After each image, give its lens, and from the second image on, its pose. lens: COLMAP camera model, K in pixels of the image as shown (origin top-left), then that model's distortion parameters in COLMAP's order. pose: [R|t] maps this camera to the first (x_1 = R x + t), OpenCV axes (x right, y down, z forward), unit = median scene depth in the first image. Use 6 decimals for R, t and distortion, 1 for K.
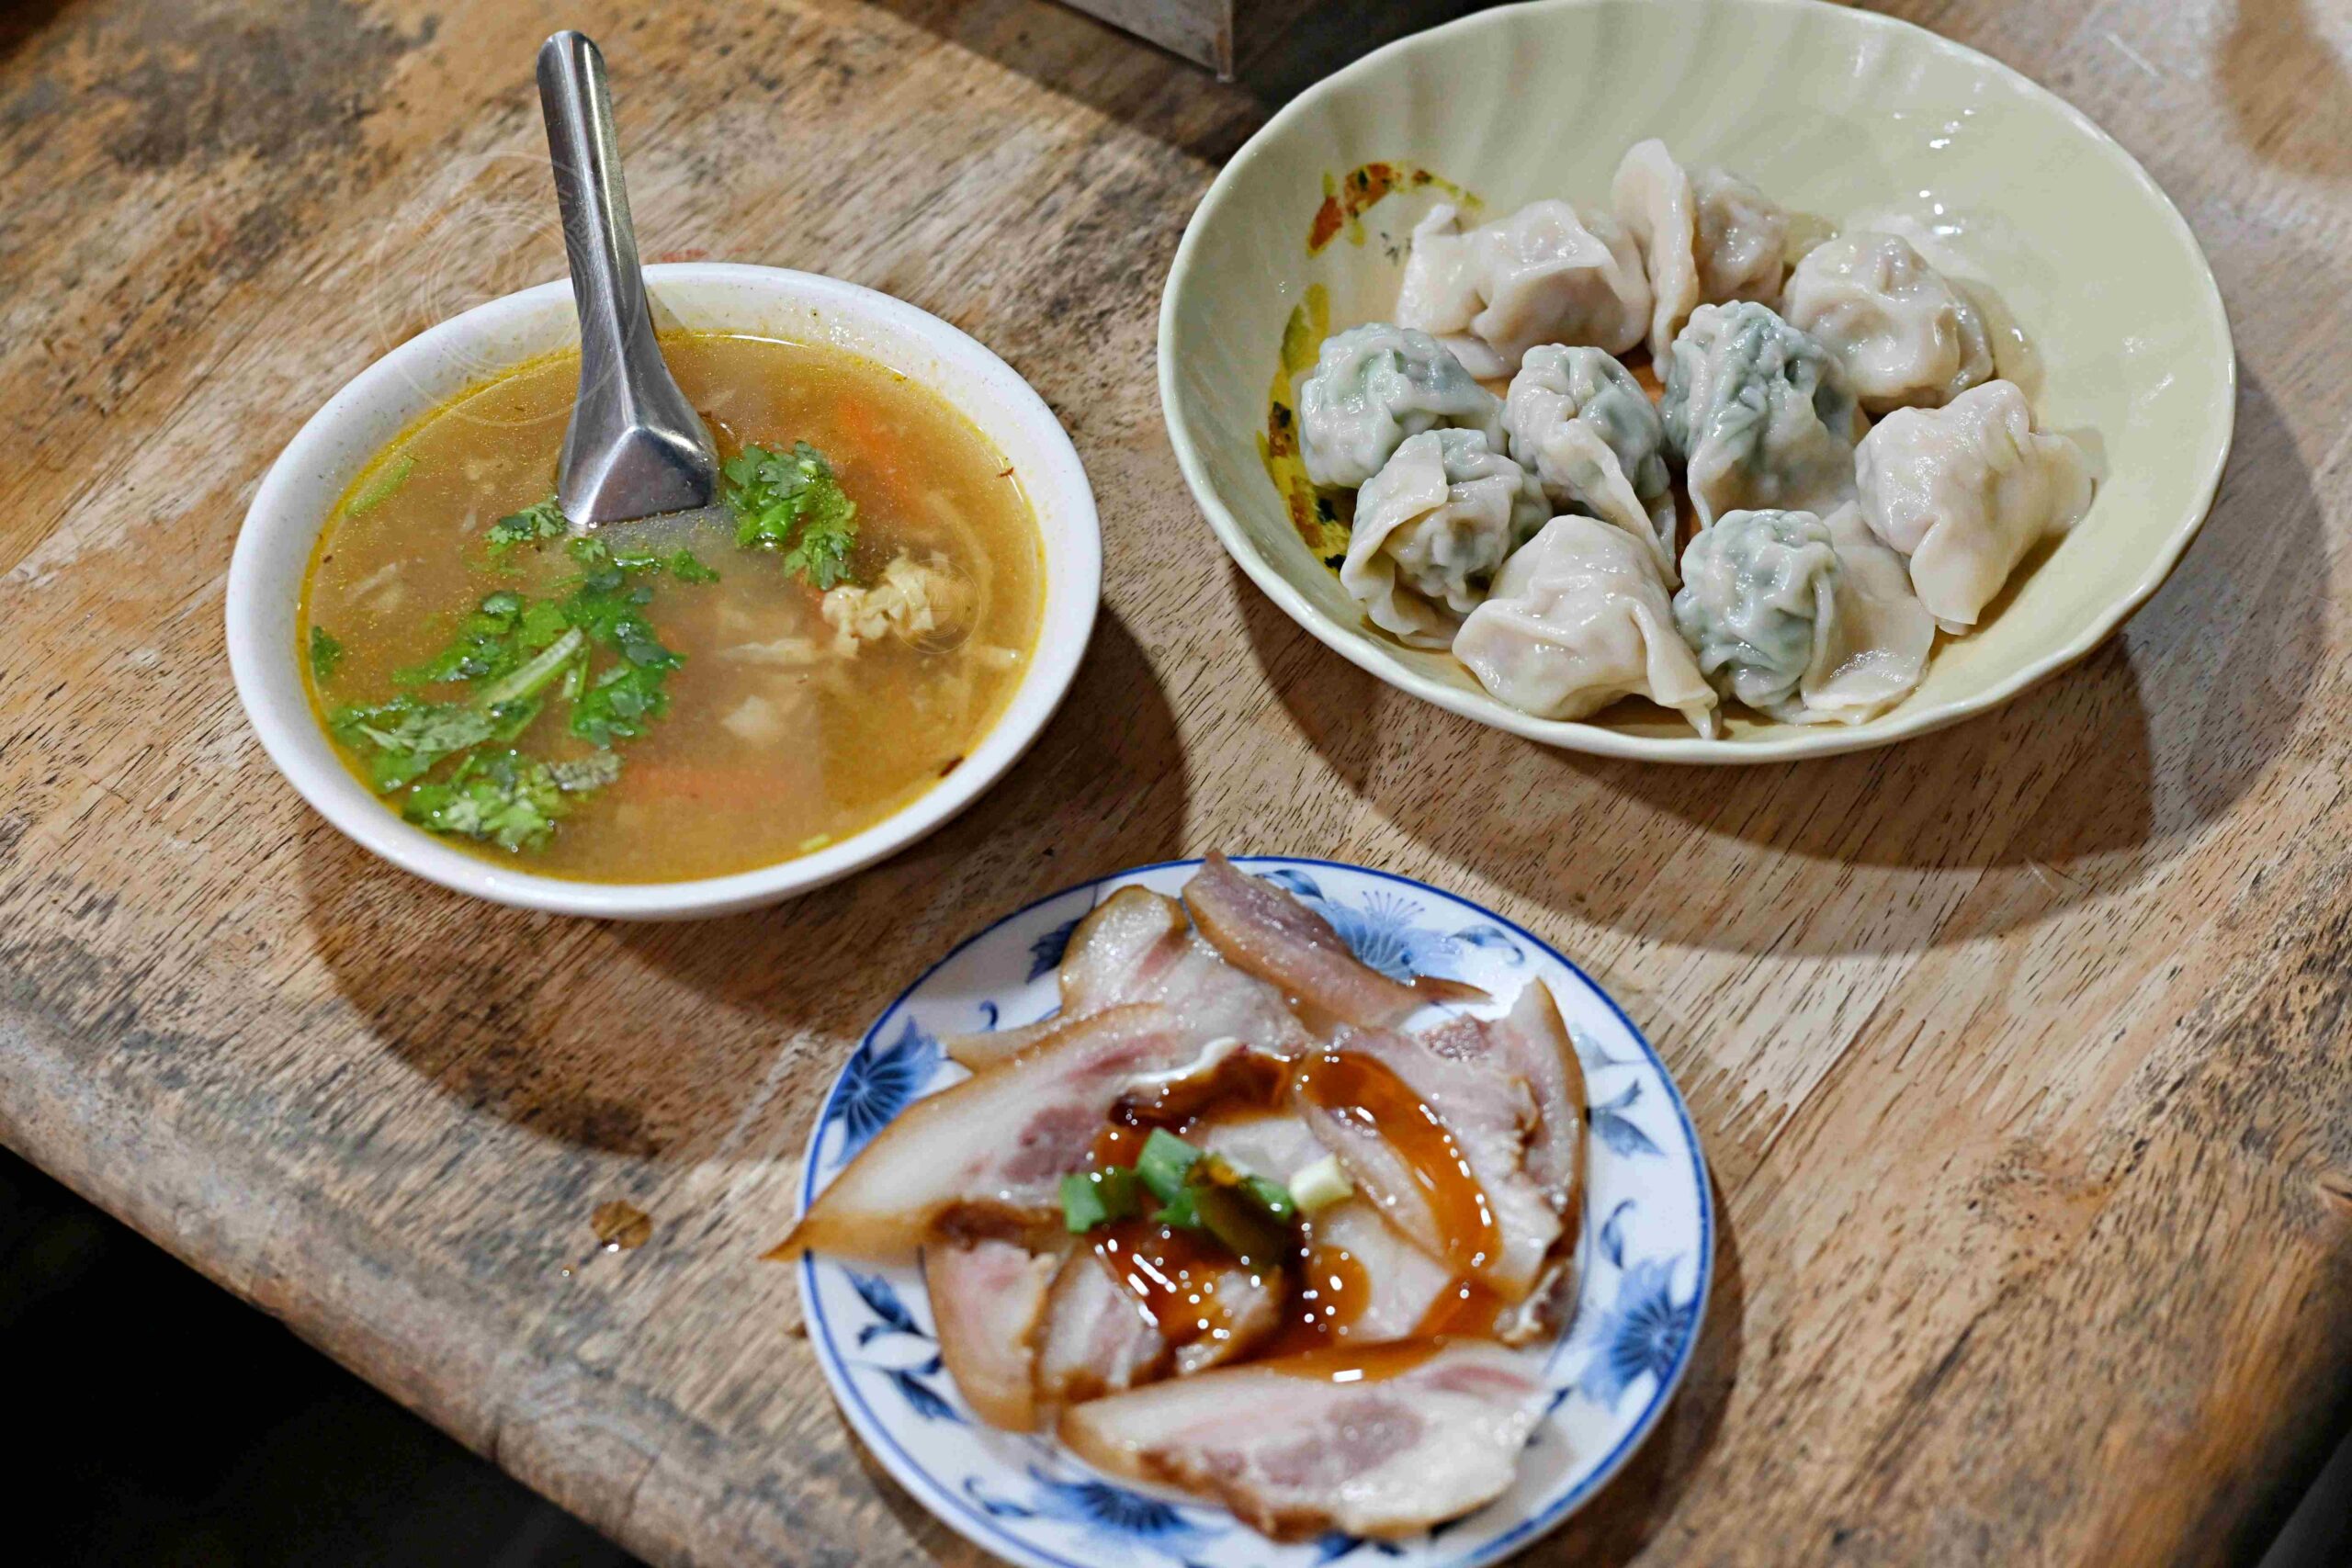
lens RADIAL K [[4833.0, 0, 1128.2], [0, 4833.0, 734.7], [0, 0, 1]] dist [-0.021386, 0.098674]
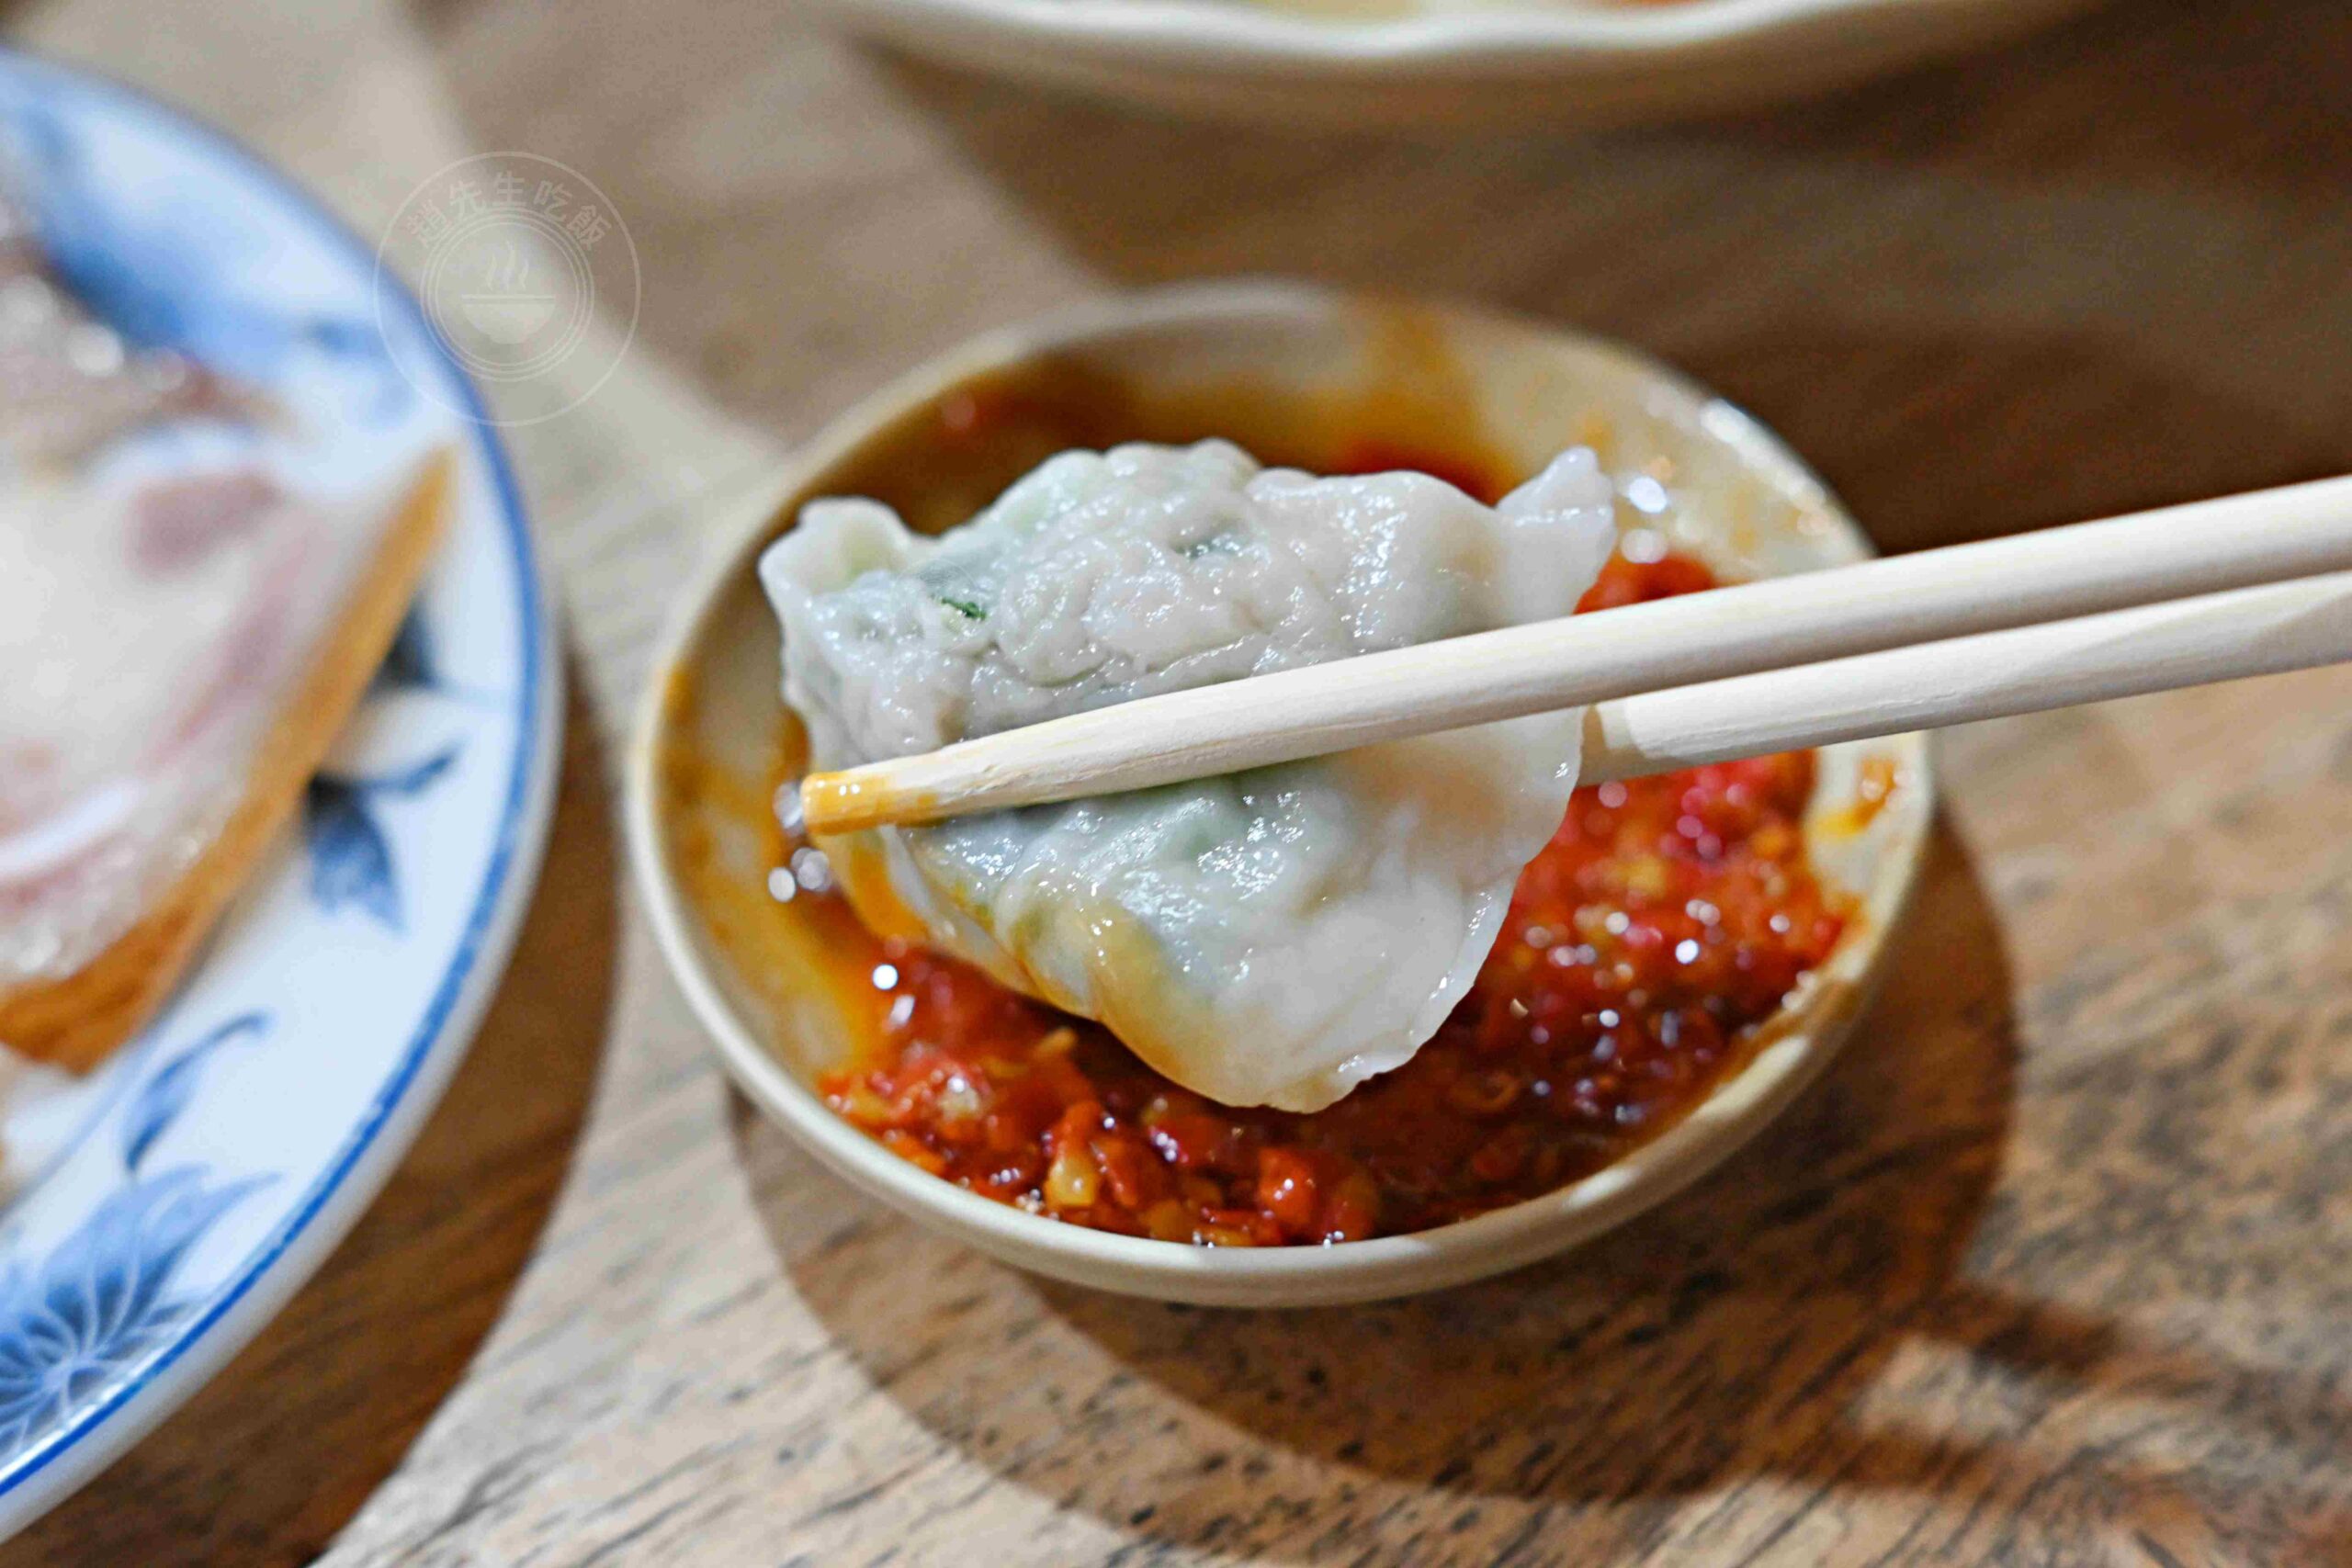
lens RADIAL K [[4833.0, 0, 1128.2], [0, 4833.0, 734.7], [0, 0, 1]] dist [-0.021386, 0.098674]
pose [[0.930010, 0.255115, -0.264571, 0.249533], [-0.256564, 0.966072, 0.029678, 0.044388], [0.263166, 0.040278, 0.963910, 0.622436]]
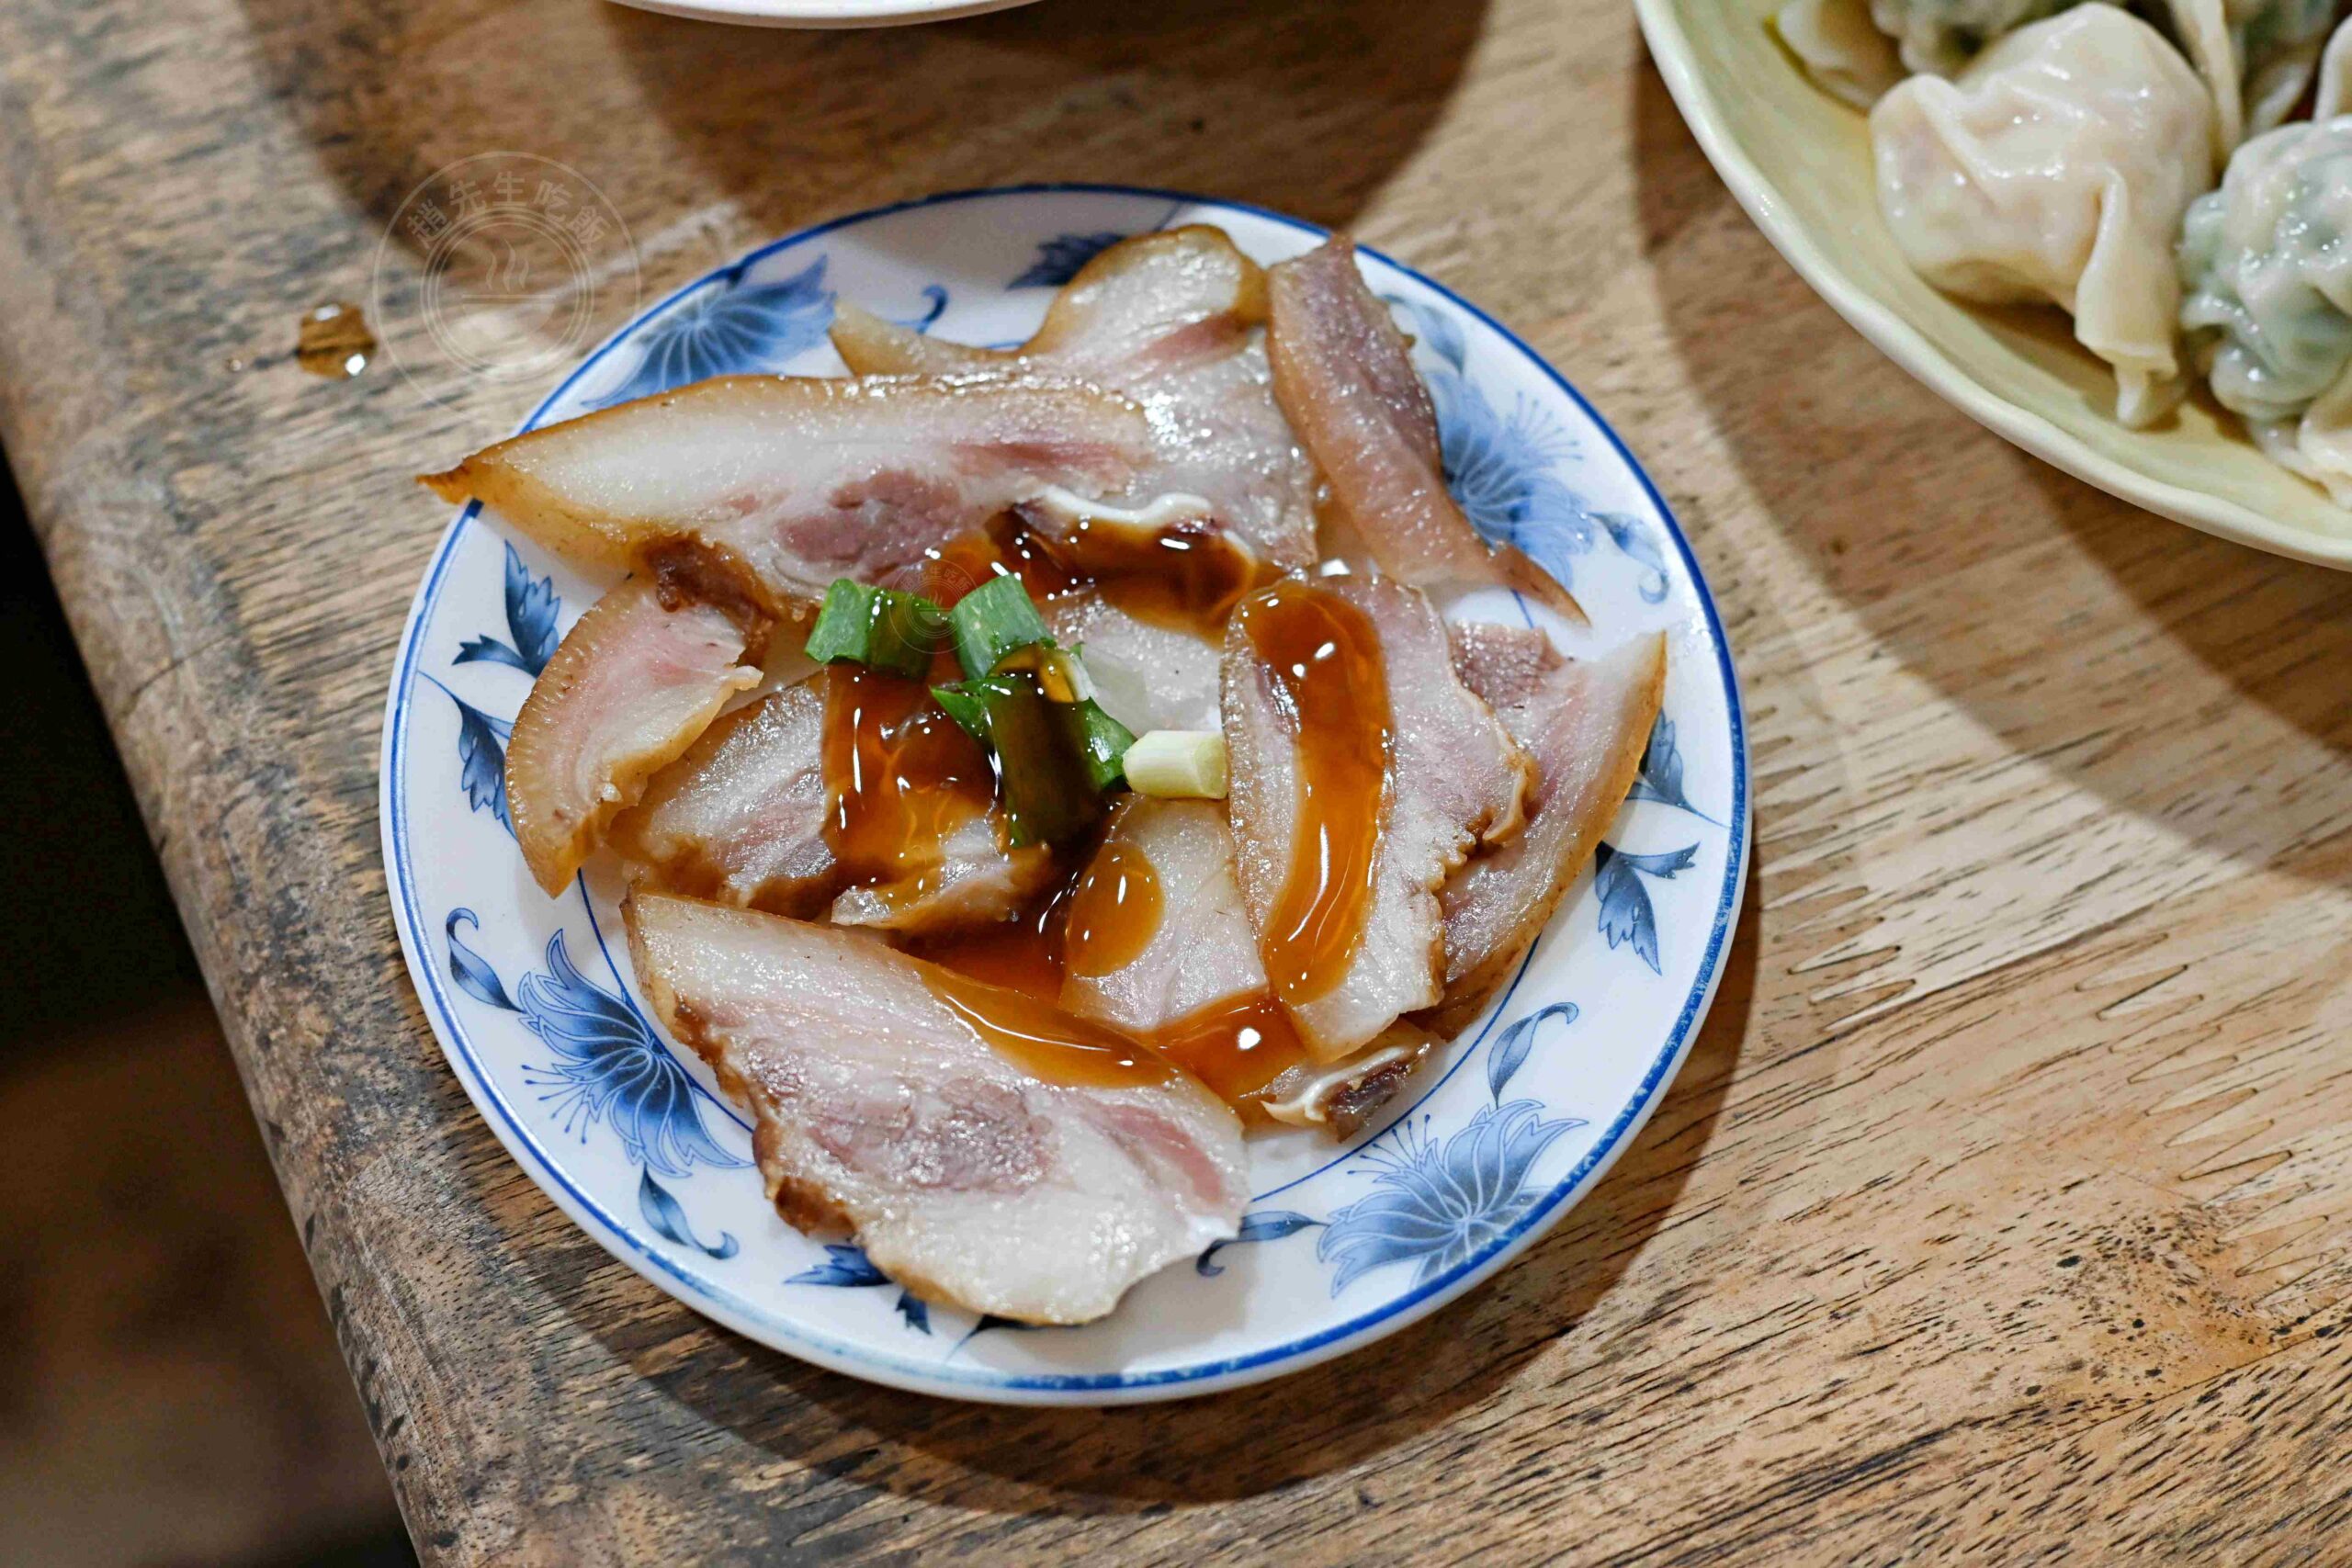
lens RADIAL K [[4833.9, 0, 1176.0], [0, 4833.9, 784.0], [0, 0, 1]] dist [-0.005140, 0.083483]
pose [[0.861322, 0.469589, -0.193937, 0.162362], [-0.414818, 0.870394, 0.265216, -0.077021], [0.293344, -0.147988, 0.944483, 0.355614]]
